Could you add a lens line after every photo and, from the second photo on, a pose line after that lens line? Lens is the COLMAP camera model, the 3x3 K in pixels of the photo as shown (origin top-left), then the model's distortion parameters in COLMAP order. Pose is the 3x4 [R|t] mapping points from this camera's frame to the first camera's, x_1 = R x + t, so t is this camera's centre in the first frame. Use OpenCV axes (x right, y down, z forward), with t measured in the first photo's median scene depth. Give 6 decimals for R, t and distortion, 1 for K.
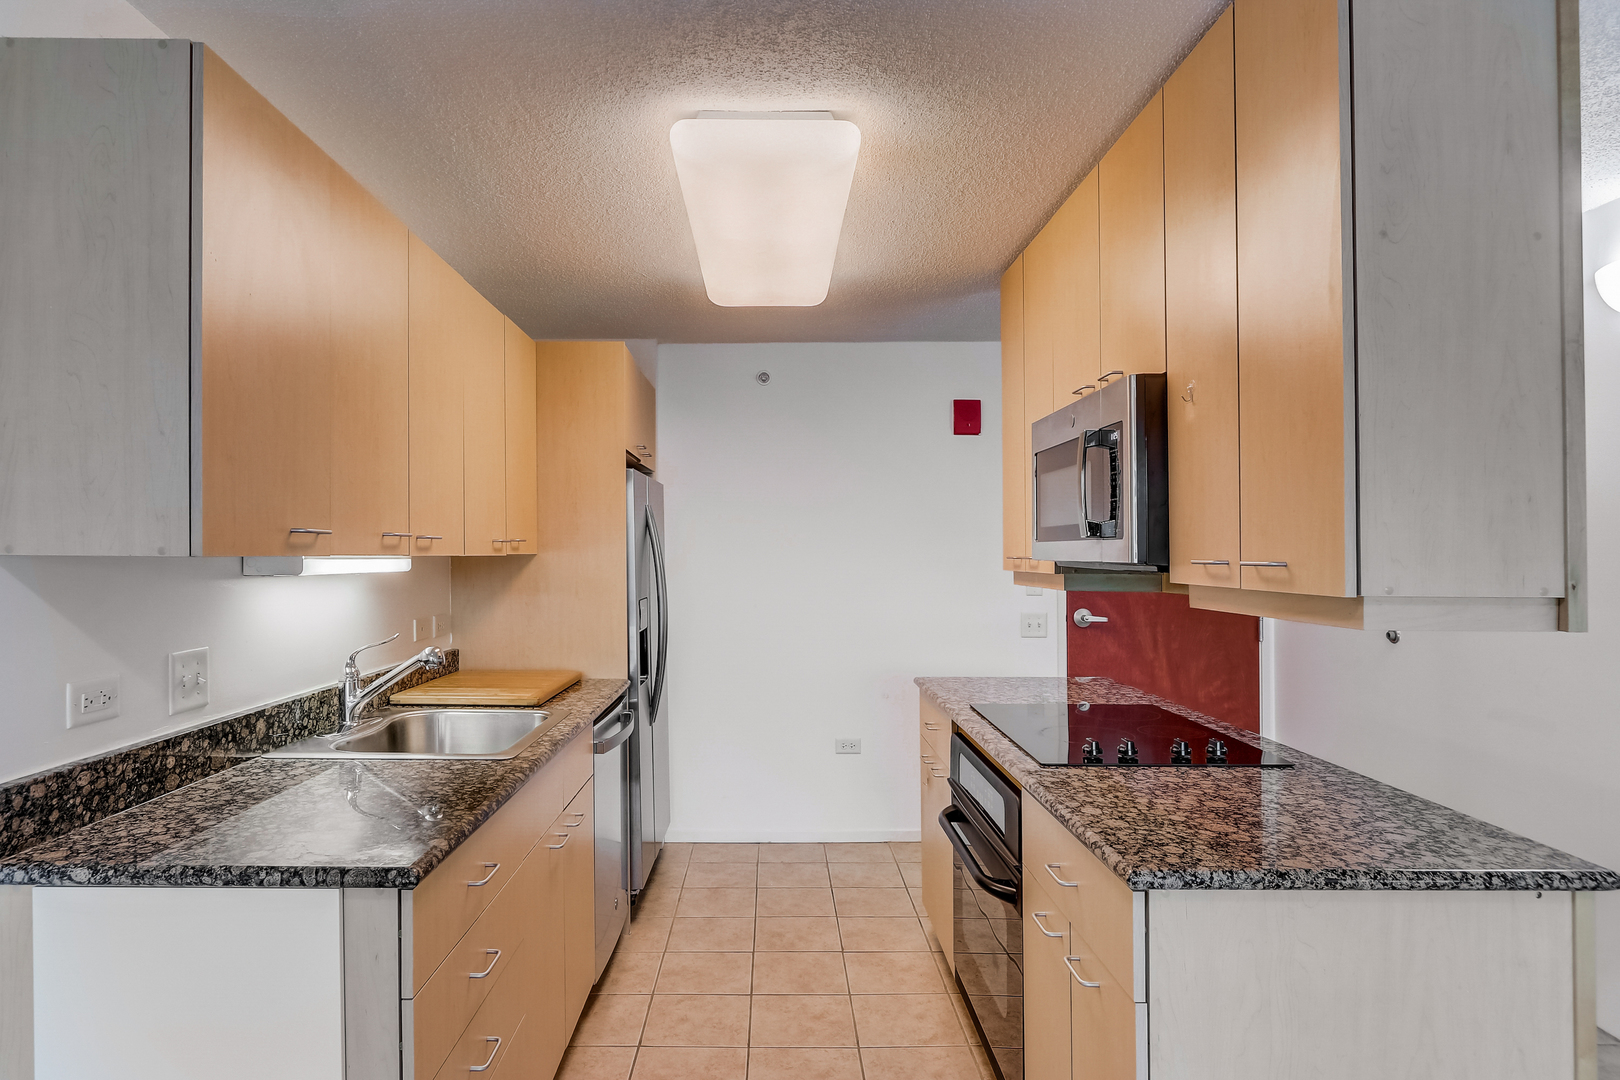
lens RADIAL K [[936.3, 0, 770.6], [0, 936.3, 542.9], [0, 0, 1]] dist [0.002266, 0.002595]
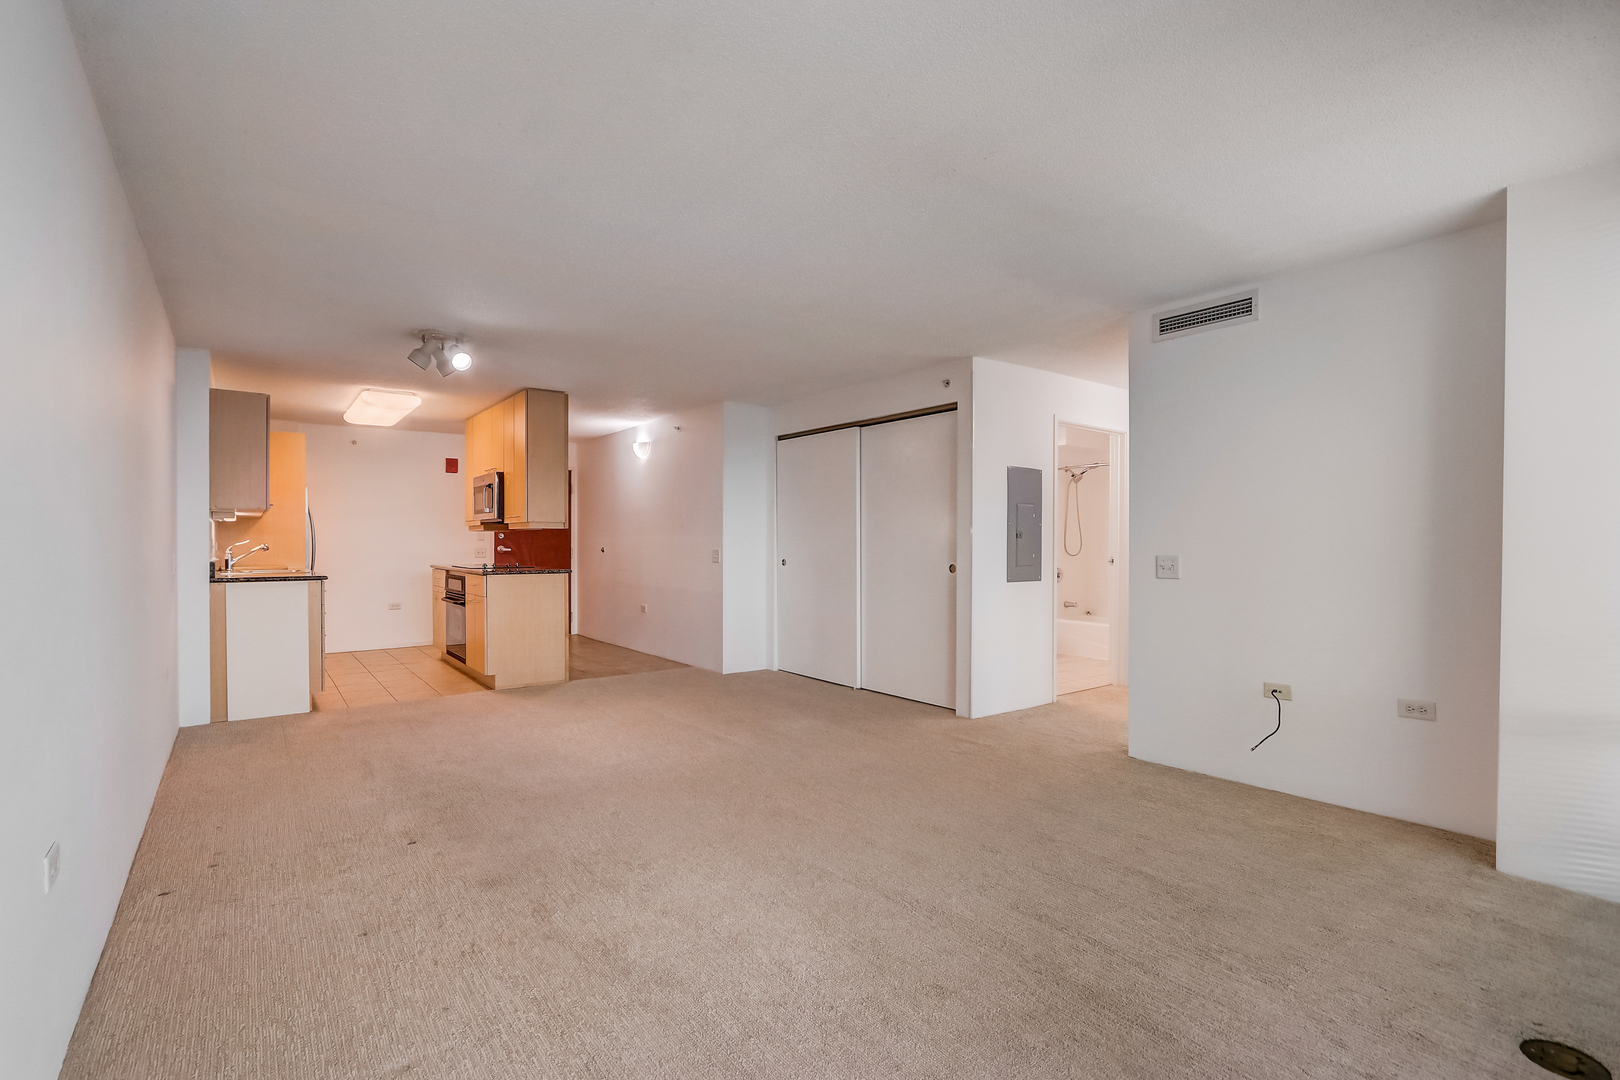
lens RADIAL K [[742.0, 0, 810.0], [0, 742.0, 540.0], [0, 0, 1]] dist [-0.000566, 0.000147]
pose [[0.791347, 0.002174, 0.611363, -0.540144], [-0.003300, 0.999994, 0.000715, 0.119379], [-0.611358, -0.002583, 0.791350, -2.554787]]
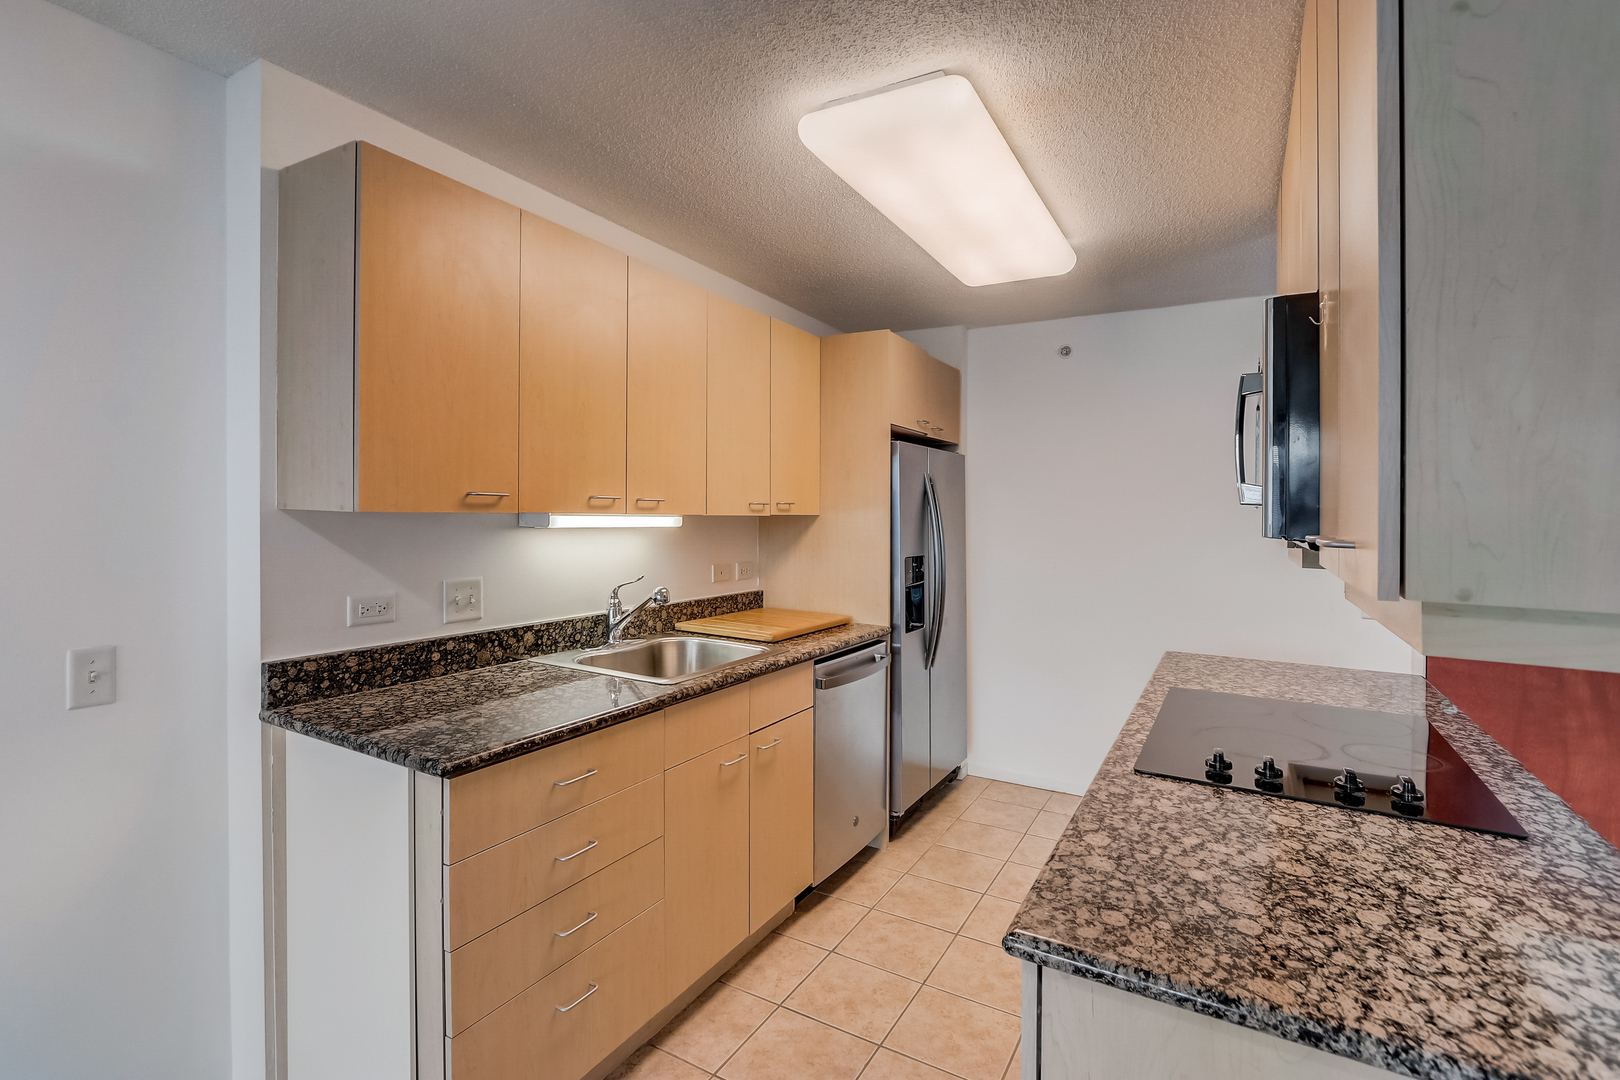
lens RADIAL K [[757.9, 0, 811.0], [0, 757.9, 528.5], [0, 0, 1]] dist [-0.002293, 0.000216]
pose [[0.868495, 0.025980, -0.495017, 0.401832], [-0.012567, 0.999459, 0.030407, -0.002025], [0.495539, -0.020187, 0.868351, 0.278161]]
